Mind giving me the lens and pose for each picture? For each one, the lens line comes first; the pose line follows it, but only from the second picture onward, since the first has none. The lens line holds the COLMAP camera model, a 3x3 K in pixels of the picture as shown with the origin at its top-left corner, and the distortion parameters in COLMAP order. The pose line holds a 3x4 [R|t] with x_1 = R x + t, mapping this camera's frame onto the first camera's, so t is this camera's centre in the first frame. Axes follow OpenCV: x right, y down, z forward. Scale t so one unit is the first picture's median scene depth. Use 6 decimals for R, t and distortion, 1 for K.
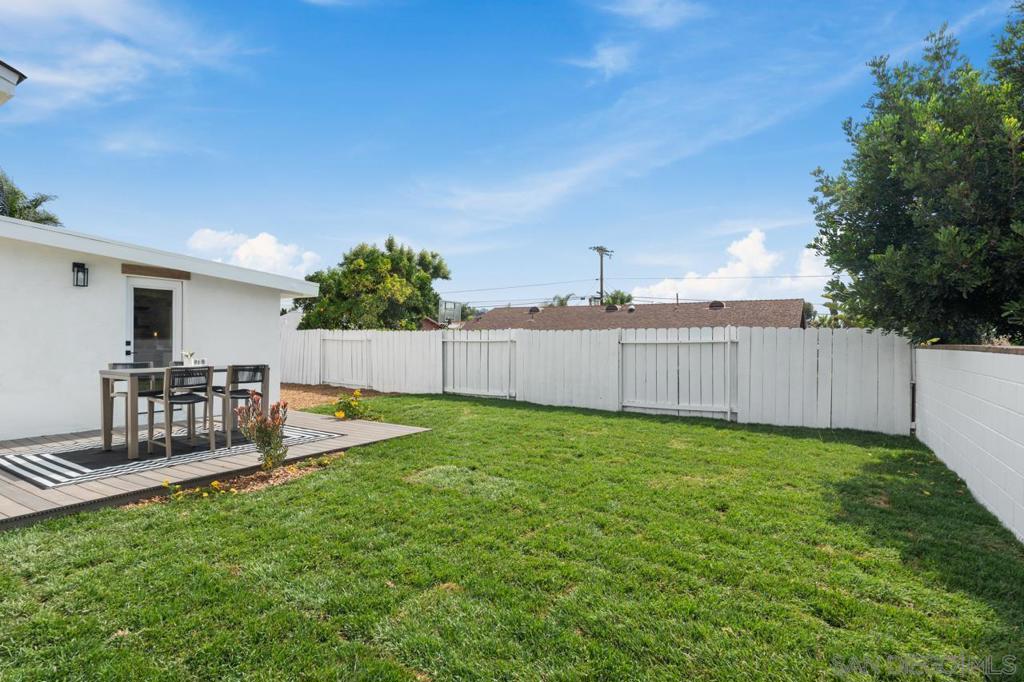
lens RADIAL K [[507.4, 0, 512.0], [0, 507.4, 341.0], [0, 0, 1]] dist [-0.002526, -0.000756]
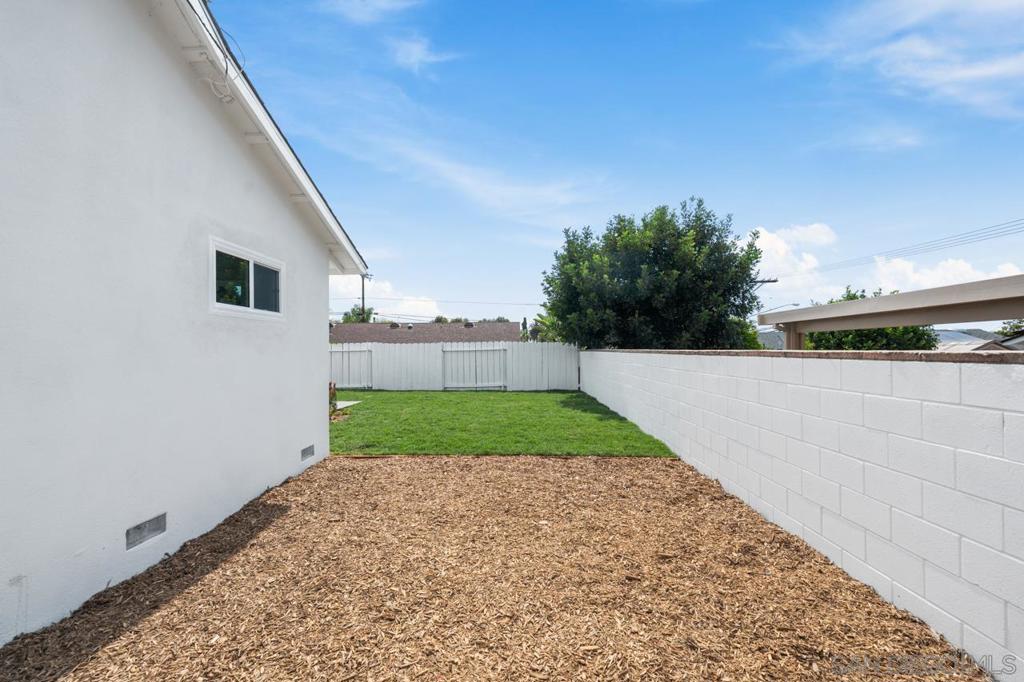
lens RADIAL K [[474.5, 0, 510.3], [0, 474.5, 346.0], [0, 0, 1]] dist [0.027434, -0.000325]
pose [[0.854761, -0.006848, 0.518977, -0.586786], [0.011943, 0.999908, -0.006476, 0.001314], [-0.518885, 0.011734, 0.854764, -0.675442]]
